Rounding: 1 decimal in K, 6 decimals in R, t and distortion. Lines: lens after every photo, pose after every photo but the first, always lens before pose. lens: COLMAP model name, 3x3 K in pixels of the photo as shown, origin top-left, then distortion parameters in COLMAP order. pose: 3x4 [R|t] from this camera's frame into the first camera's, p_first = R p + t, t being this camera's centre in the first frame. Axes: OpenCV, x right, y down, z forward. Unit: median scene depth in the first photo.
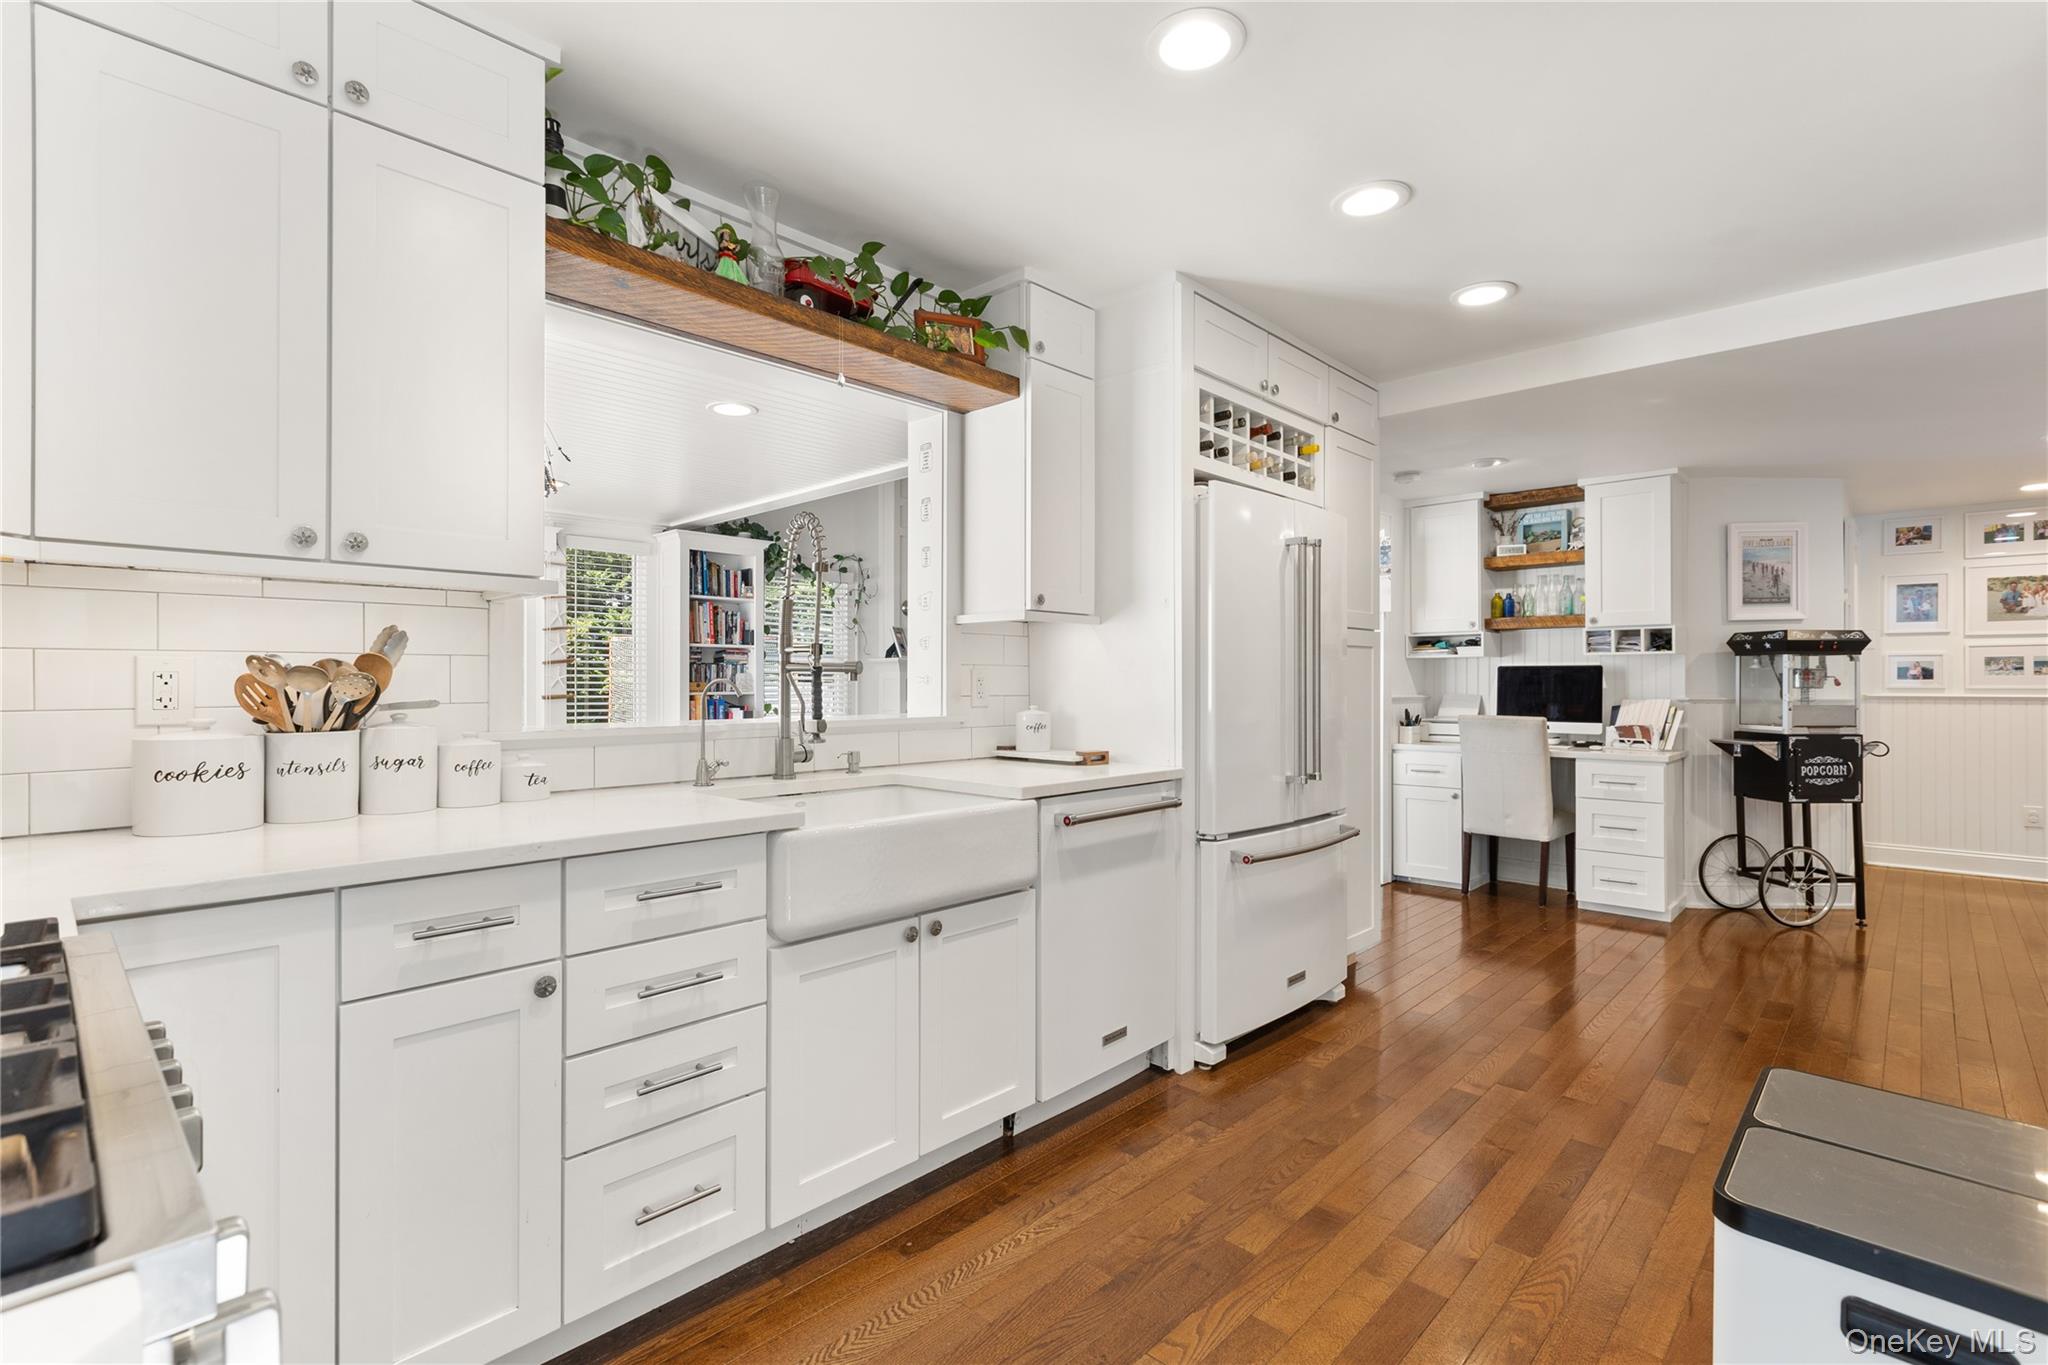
lens RADIAL K [[933.6, 0, 1007.7], [0, 933.6, 682.5], [0, 0, 1]] dist [-0.002964, 0.000845]
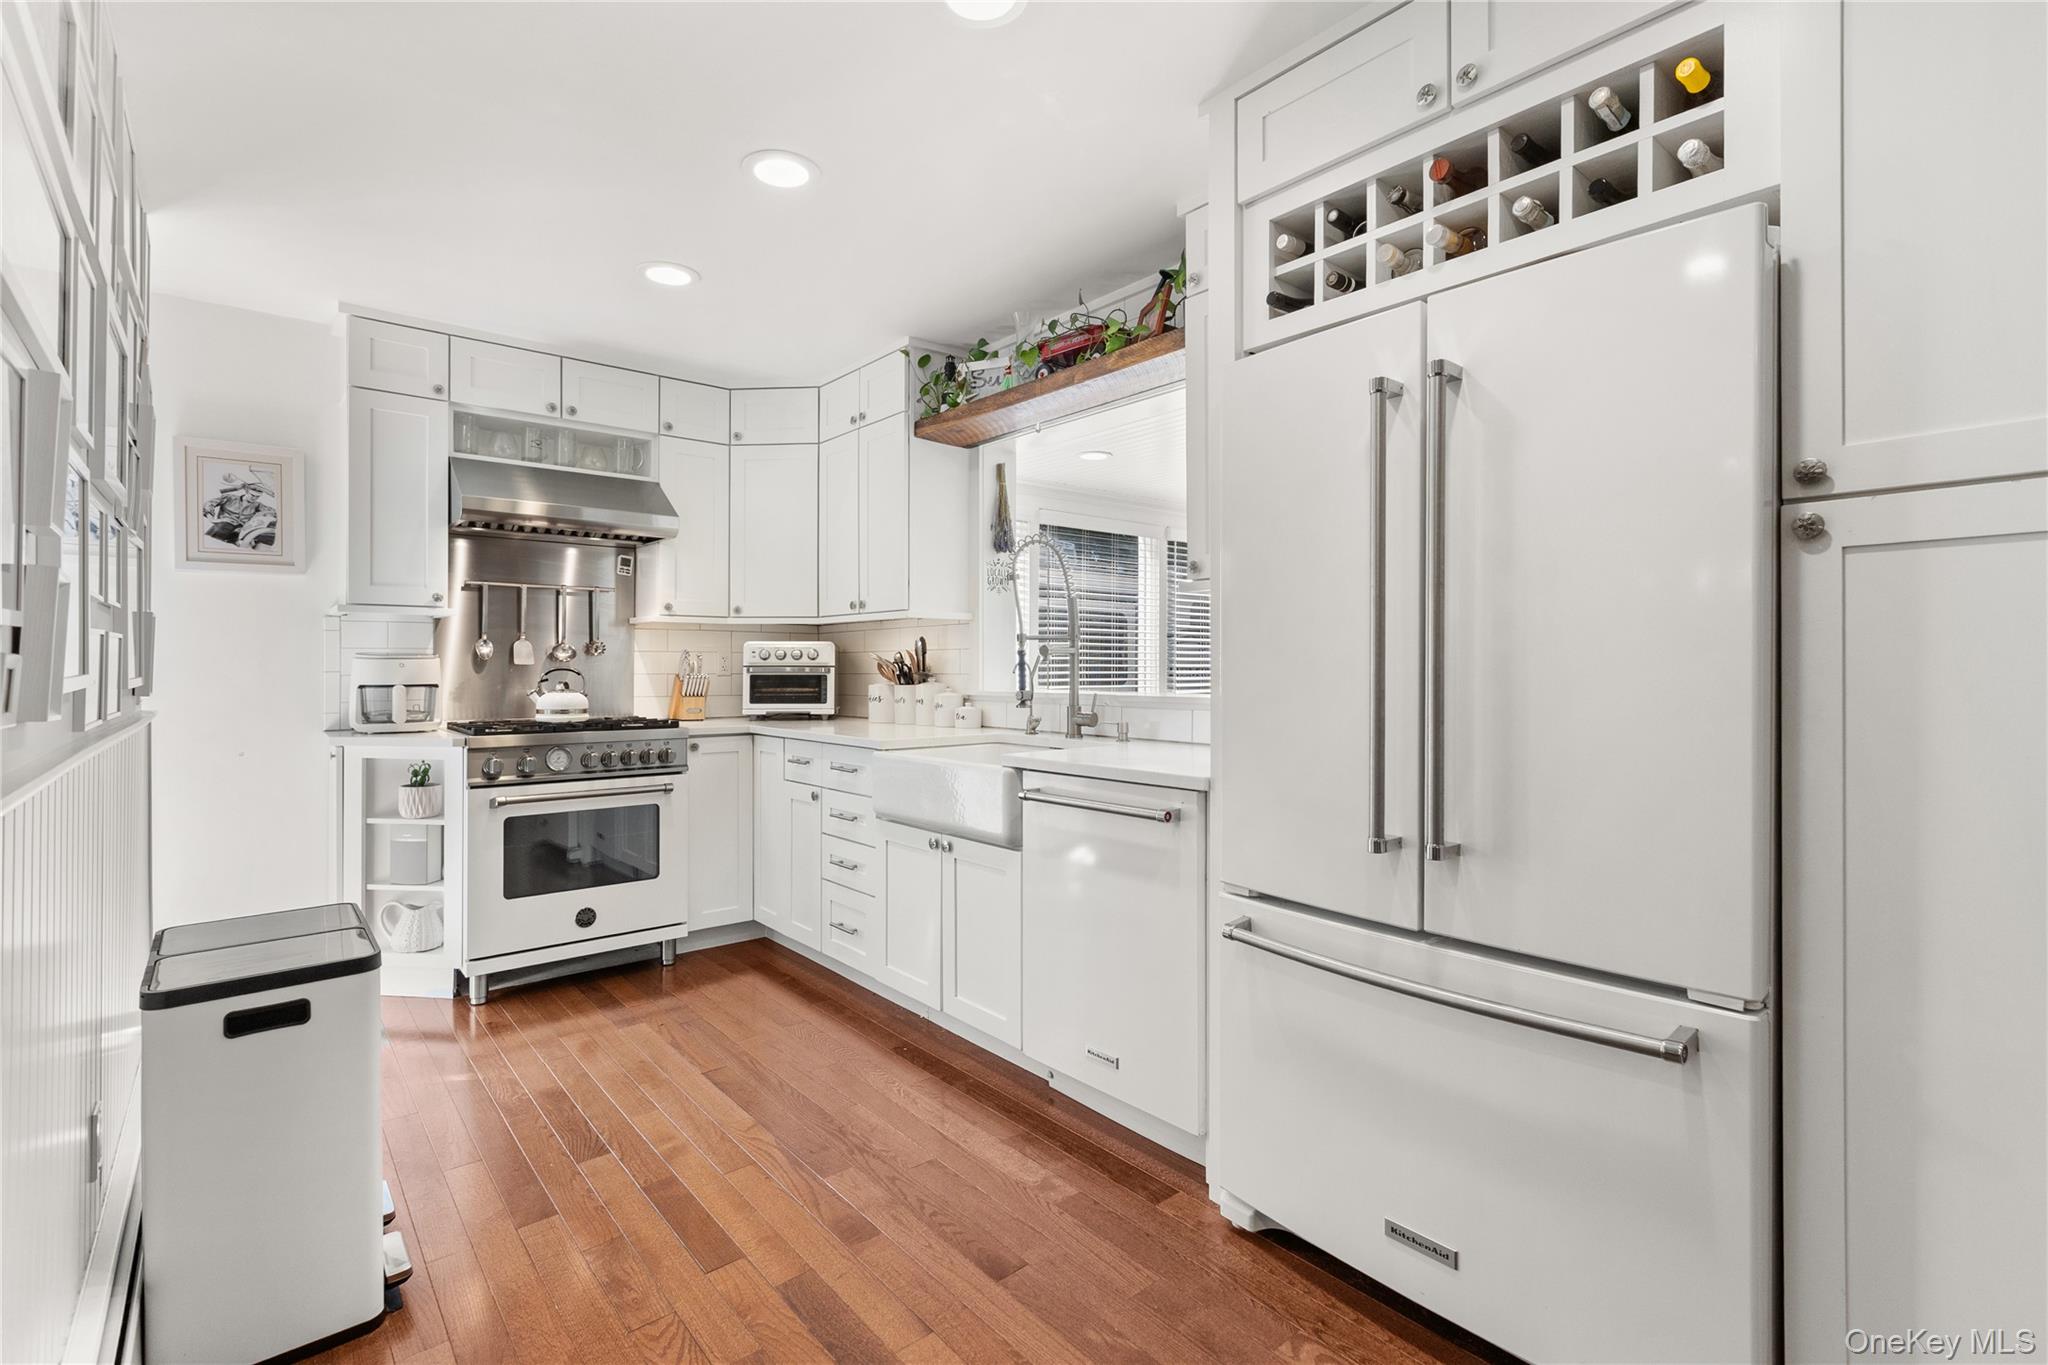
lens RADIAL K [[933.6, 0, 1017.2], [0, 933.6, 669.0], [0, 0, 1]] dist [-0.002964, 0.000845]
pose [[-0.101963, 0.000902, -0.994788, 1.188933], [-0.000561, 0.999999, 0.000965, 0.008319], [0.994788, 0.000656, -0.101962, 1.189335]]
